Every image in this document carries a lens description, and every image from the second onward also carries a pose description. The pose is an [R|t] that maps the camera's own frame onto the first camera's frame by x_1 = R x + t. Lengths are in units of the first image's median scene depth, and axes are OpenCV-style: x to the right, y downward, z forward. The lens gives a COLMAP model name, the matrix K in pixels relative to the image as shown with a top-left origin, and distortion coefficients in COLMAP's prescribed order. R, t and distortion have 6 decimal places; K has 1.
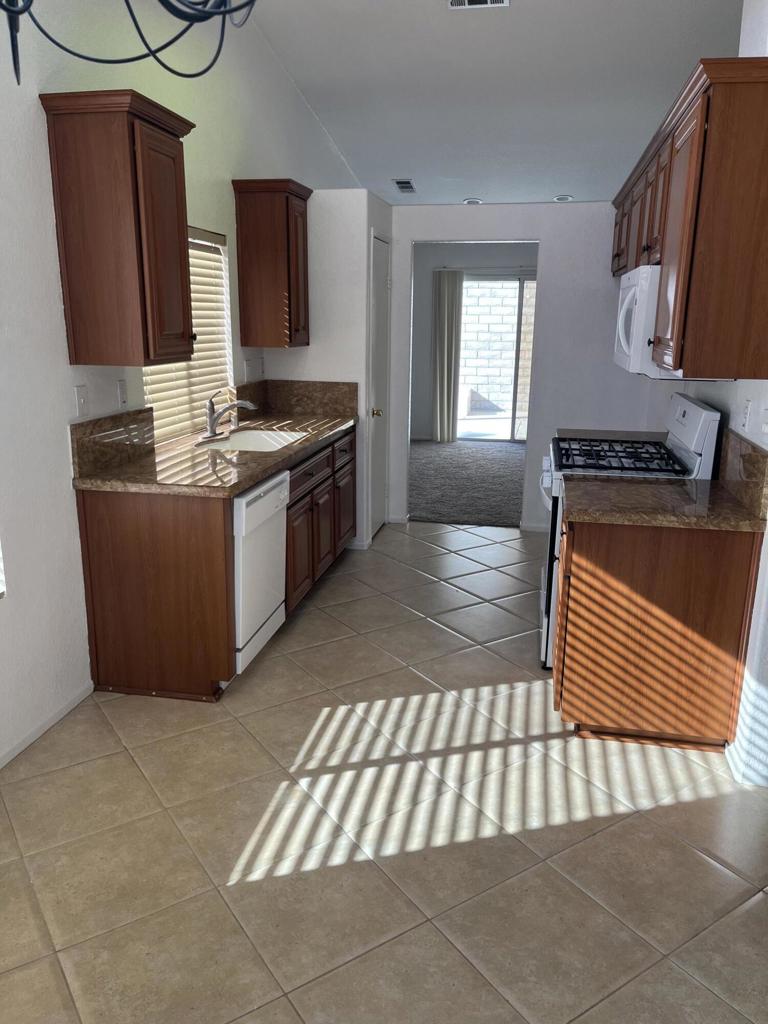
lens RADIAL K [[788.4, 0, 385.2], [0, 788.4, 522.1], [0, 0, 1]] dist [0.058621, -0.085271]
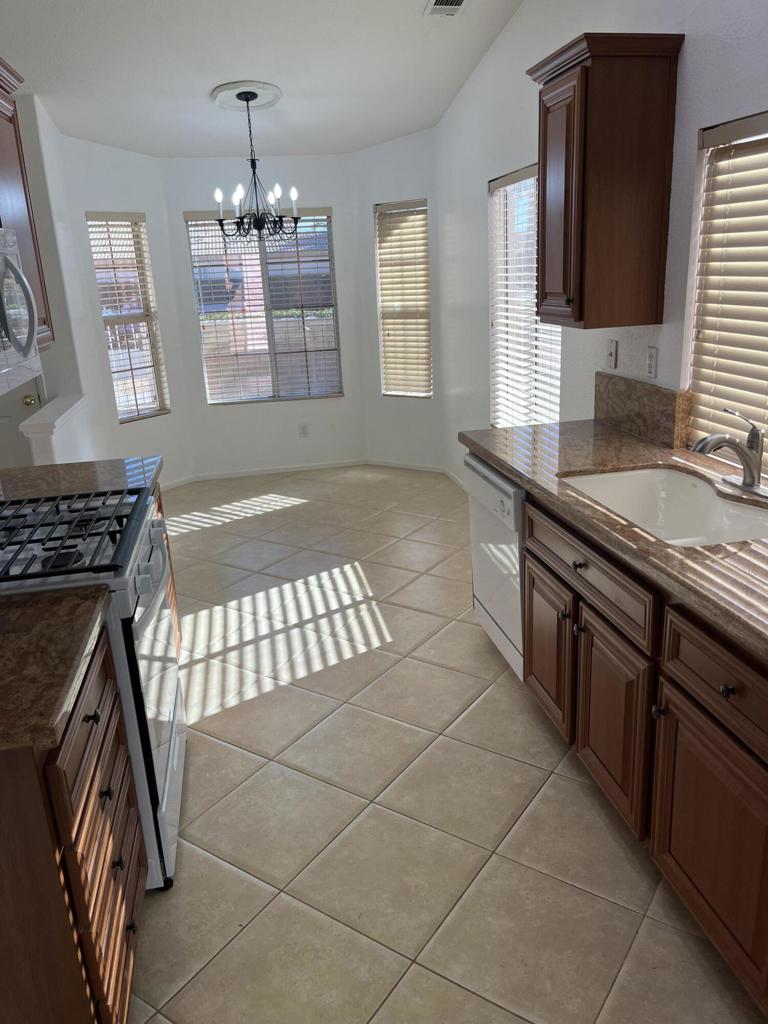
lens RADIAL K [[788.4, 0, 392.6], [0, 788.4, 512.9], [0, 0, 1]] dist [0.058621, -0.085271]
pose [[-0.927730, 0.138755, -0.346502, 0.295223], [-0.062943, 0.856880, 0.511659, -0.508795], [0.367906, 0.496492, -0.786220, 1.878958]]
